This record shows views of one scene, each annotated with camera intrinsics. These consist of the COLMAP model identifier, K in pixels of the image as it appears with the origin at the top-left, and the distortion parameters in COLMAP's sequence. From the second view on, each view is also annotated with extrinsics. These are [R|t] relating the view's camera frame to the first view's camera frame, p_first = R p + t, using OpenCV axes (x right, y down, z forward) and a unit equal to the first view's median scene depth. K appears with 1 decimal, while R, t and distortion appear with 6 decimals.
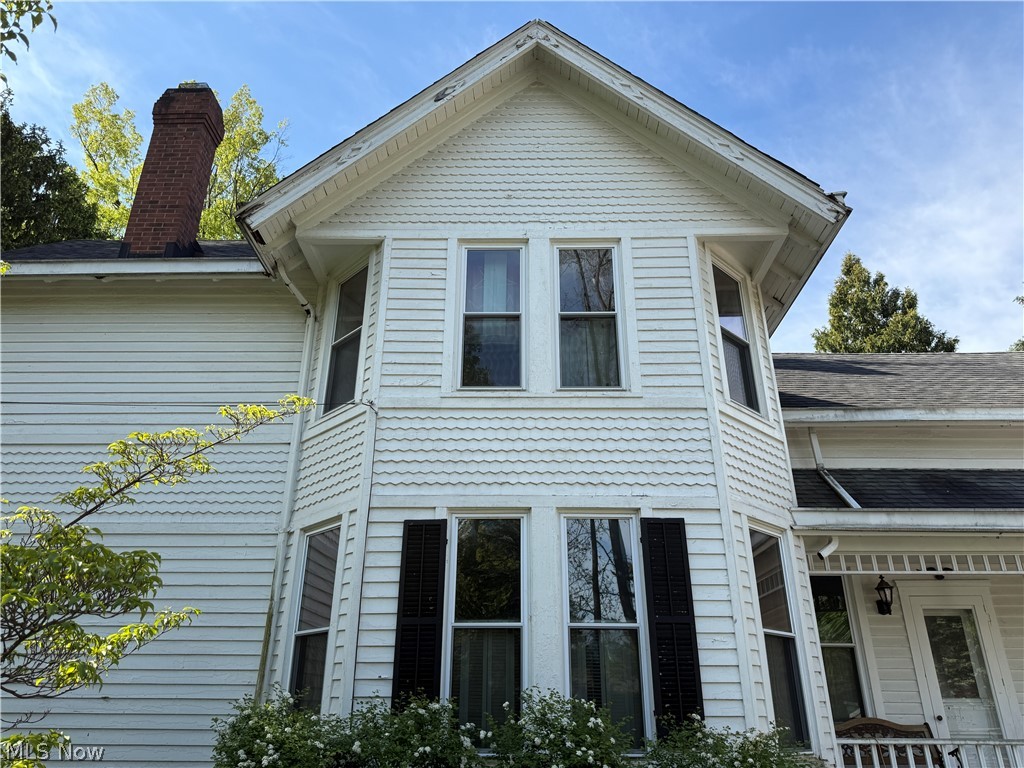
lens RADIAL K [[715.0, 0, 518.1], [0, 715.0, 385.4], [0, 0, 1]] dist [0.097357, -0.137233]
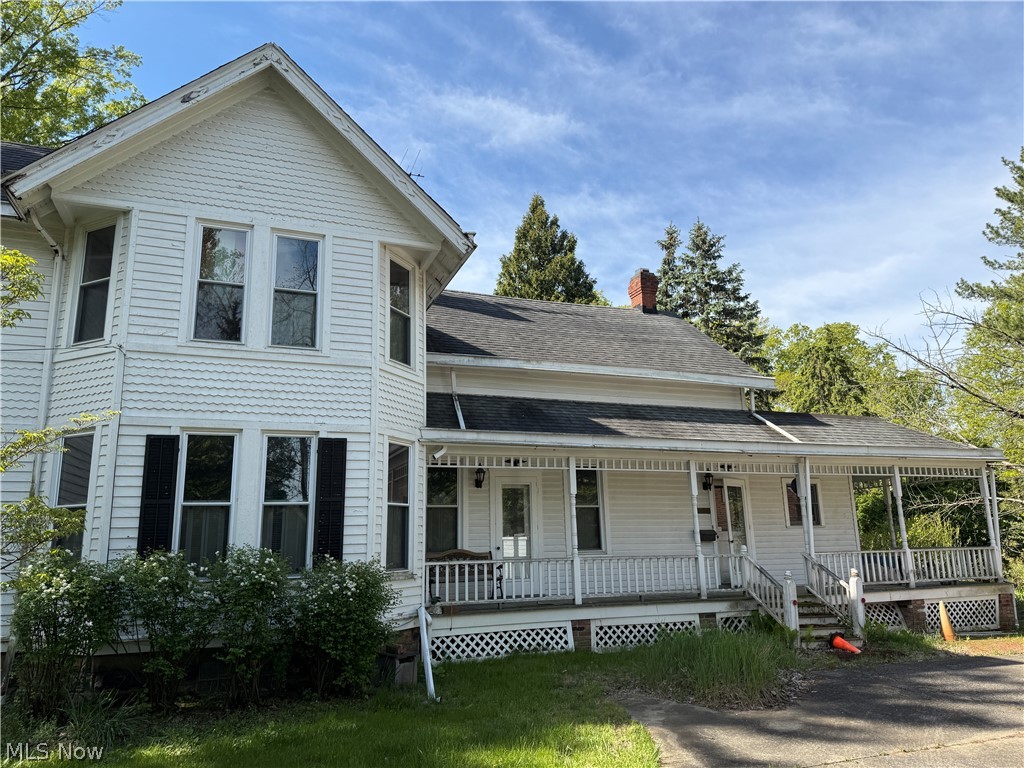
lens RADIAL K [[715.0, 0, 518.1], [0, 715.0, 385.4], [0, 0, 1]] dist [0.097357, -0.137233]
pose [[0.929315, 0.058470, 0.364631, -0.003381], [-0.133147, 0.974026, 0.183154, -0.247267], [-0.344451, -0.218757, 0.912962, -0.507619]]
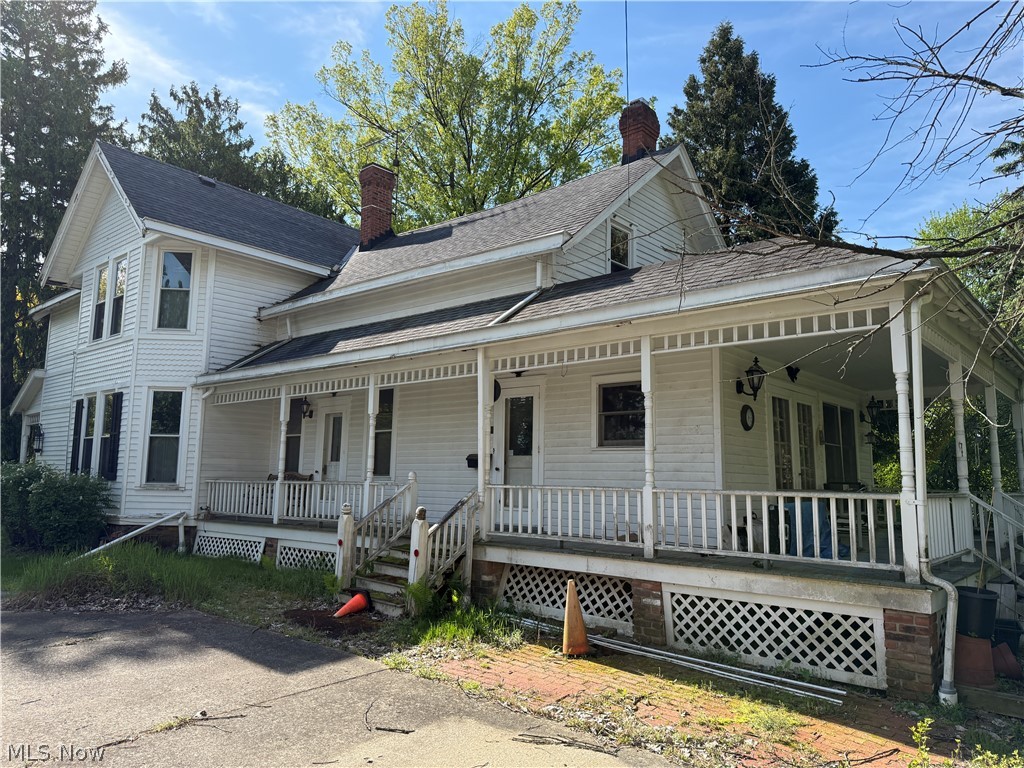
lens RADIAL K [[715.0, 0, 518.1], [0, 715.0, 385.4], [0, 0, 1]] dist [0.097357, -0.137233]
pose [[0.766164, -0.074205, -0.638346, 2.443837], [0.255345, 0.946687, 0.196425, 0.028439], [0.589739, -0.313492, 0.744265, 0.017641]]
